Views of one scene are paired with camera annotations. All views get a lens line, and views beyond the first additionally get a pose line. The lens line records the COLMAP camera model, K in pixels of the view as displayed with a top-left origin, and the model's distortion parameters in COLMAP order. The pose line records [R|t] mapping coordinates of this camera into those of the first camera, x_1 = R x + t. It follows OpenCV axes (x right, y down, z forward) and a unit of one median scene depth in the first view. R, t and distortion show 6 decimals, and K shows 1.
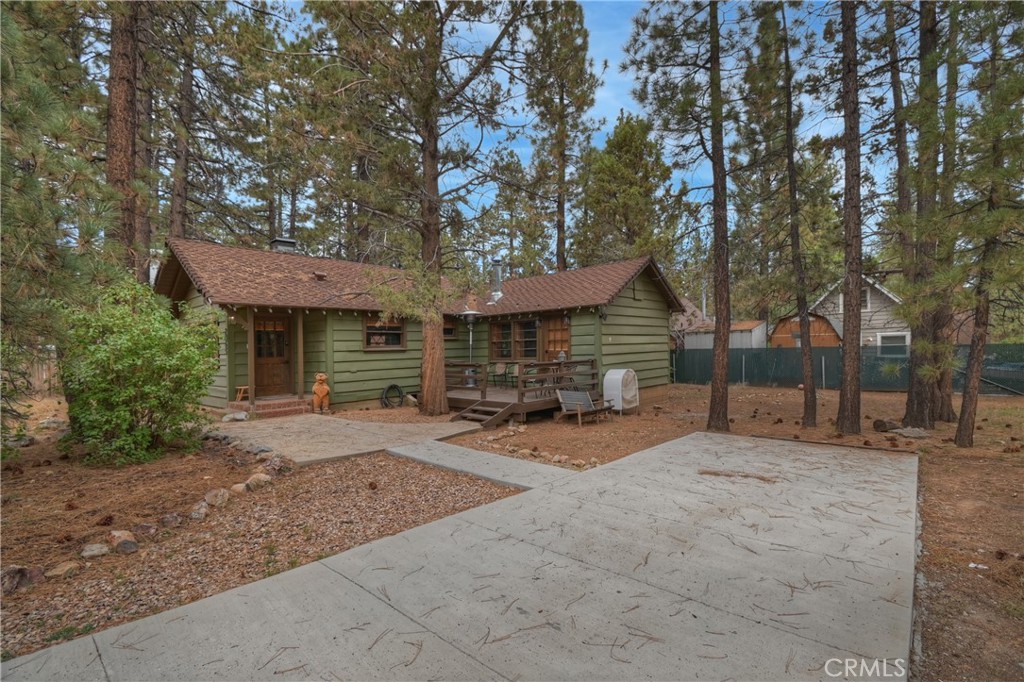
lens RADIAL K [[468.0, 0, 512.7], [0, 468.0, 348.9], [0, 0, 1]] dist [-0.018952, -0.000268]
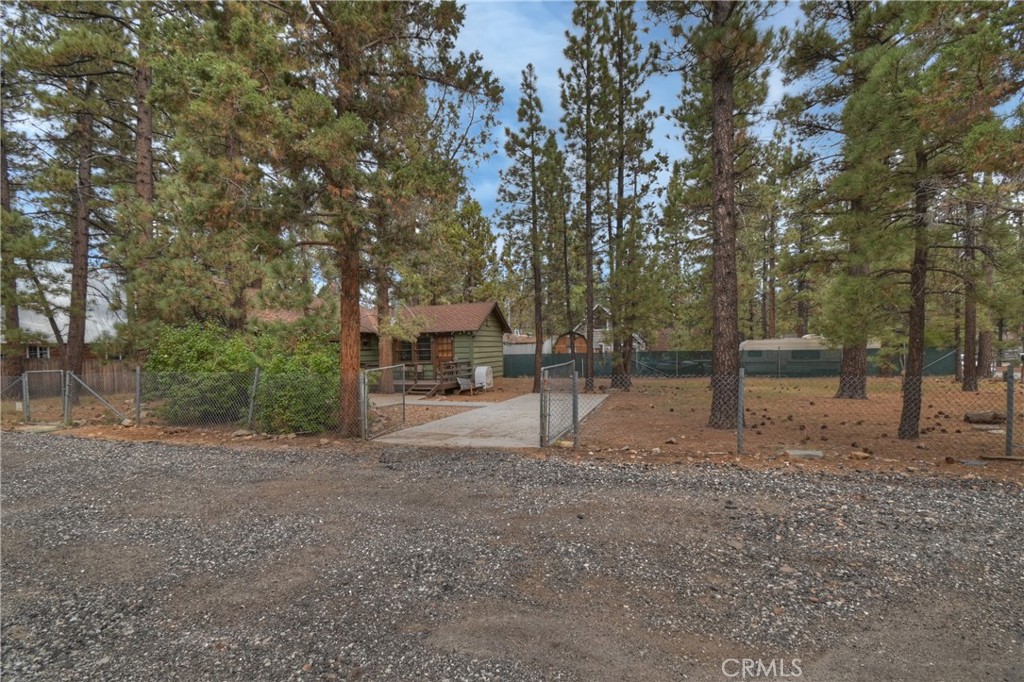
lens RADIAL K [[468.0, 0, 512.7], [0, 468.0, 348.9], [0, 0, 1]] dist [-0.018952, -0.000268]
pose [[0.908794, -0.001603, 0.417242, -0.417164], [0.006742, 0.999918, -0.010843, -0.003683], [-0.417190, 0.012667, 0.908731, -0.679402]]
